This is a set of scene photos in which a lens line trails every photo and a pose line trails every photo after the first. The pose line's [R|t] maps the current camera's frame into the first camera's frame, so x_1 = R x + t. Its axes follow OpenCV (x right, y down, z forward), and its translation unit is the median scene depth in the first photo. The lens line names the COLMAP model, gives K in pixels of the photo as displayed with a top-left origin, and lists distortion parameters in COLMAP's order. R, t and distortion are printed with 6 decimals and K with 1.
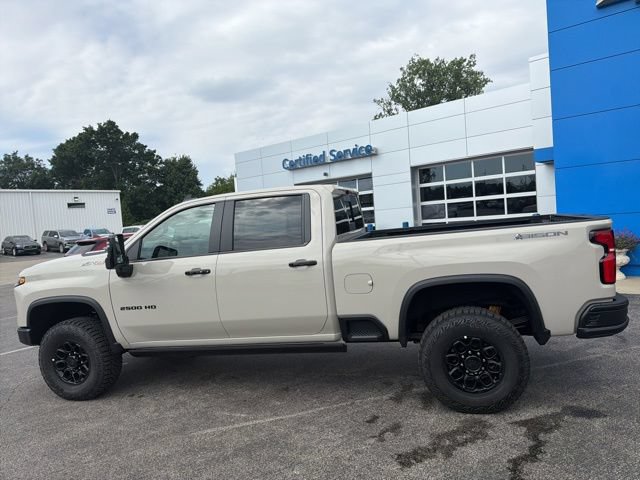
lens RADIAL K [[450.4, 0, 320.7], [0, 450.4, 244.6], [0, 0, 1]] dist [0.037927, -0.053570]
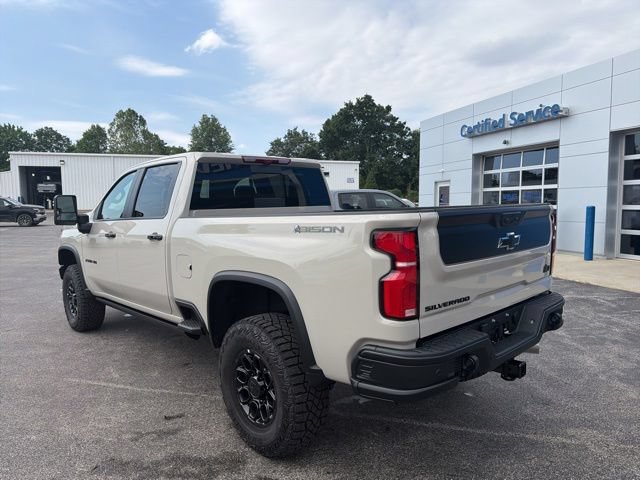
lens RADIAL K [[450.4, 0, 312.8], [0, 450.4, 253.0], [0, 0, 1]] dist [0.037927, -0.053570]
pose [[0.837857, 0.120774, -0.532362, 0.197400], [-0.078507, 0.991740, 0.101432, -0.012427], [0.540215, -0.043192, 0.840418, 0.102524]]
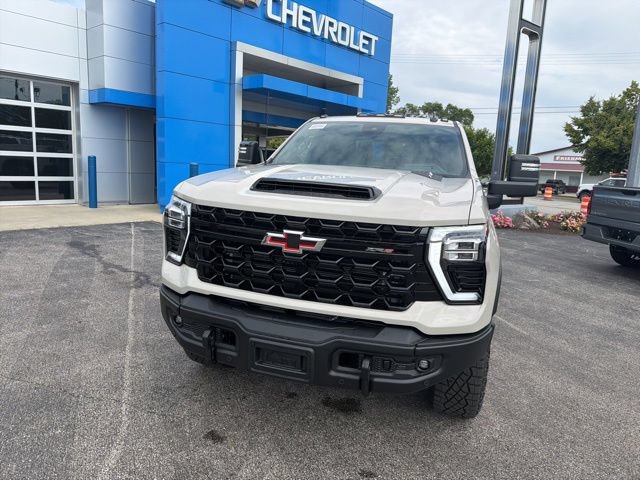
lens RADIAL K [[450.4, 0, 324.1], [0, 450.4, 239.1], [0, 0, 1]] dist [0.037927, -0.053570]
pose [[0.025318, -0.096170, 0.995043, -0.370801], [0.001351, 0.995364, 0.096166, 0.012131], [-0.999679, -0.001091, 0.025331, 0.378933]]
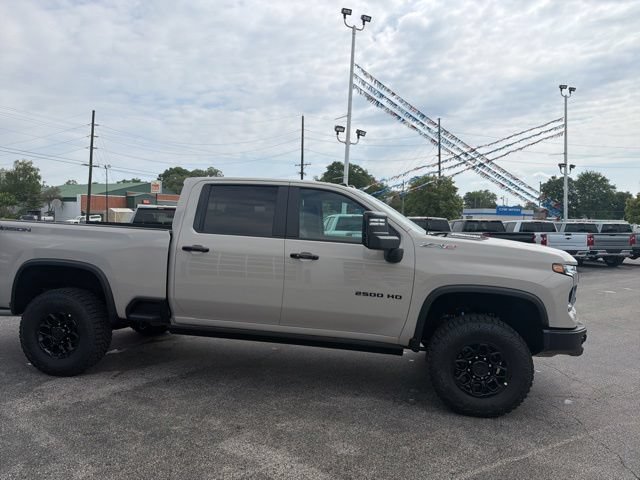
lens RADIAL K [[450.4, 0, 317.7], [0, 450.4, 238.4], [0, 0, 1]] dist [0.037927, -0.053570]
pose [[-0.992513, 0.043027, -0.114309, -0.023574], [0.031608, 0.994496, 0.099893, -0.033224], [0.117978, 0.095532, -0.988410, 0.679217]]
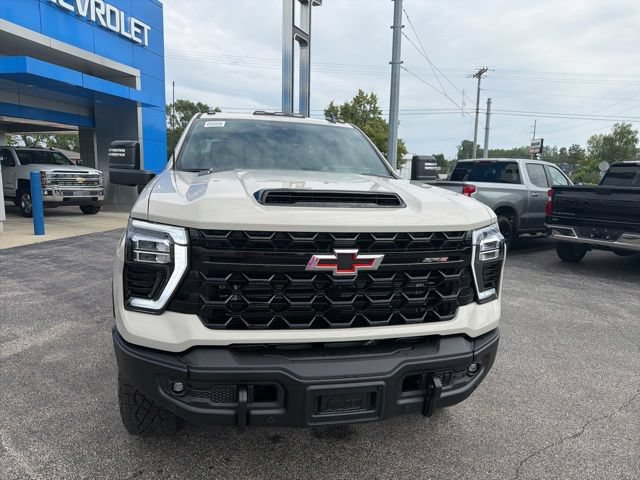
lens RADIAL K [[450.4, 0, 315.7], [0, 450.4, 244.6], [0, 0, 1]] dist [0.037927, -0.053570]
pose [[-0.463939, -0.084809, 0.881798, -0.330245], [0.056463, 0.990552, 0.124975, 0.006082], [-0.884066, 0.107770, -0.454767, 0.457159]]
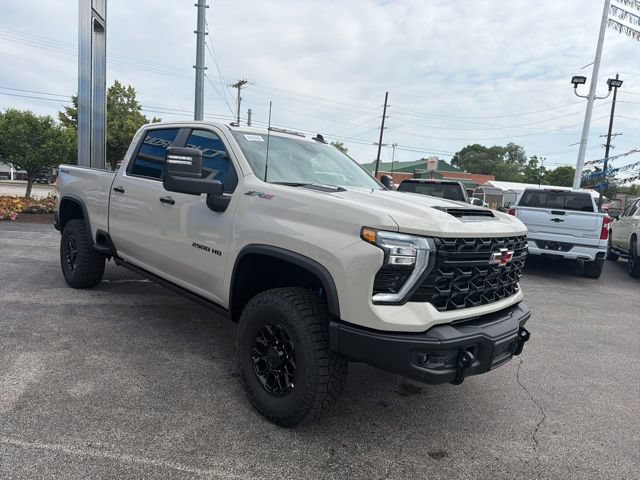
lens RADIAL K [[449.8, 0, 318.3], [0, 449.8, 241.3], [0, 0, 1]] dist [0.037845, -0.051132]
pose [[-0.865967, -0.057254, 0.496813, -0.251301], [0.013218, 0.990458, 0.137182, -0.006753], [-0.499927, 0.125362, -0.856947, 0.593242]]
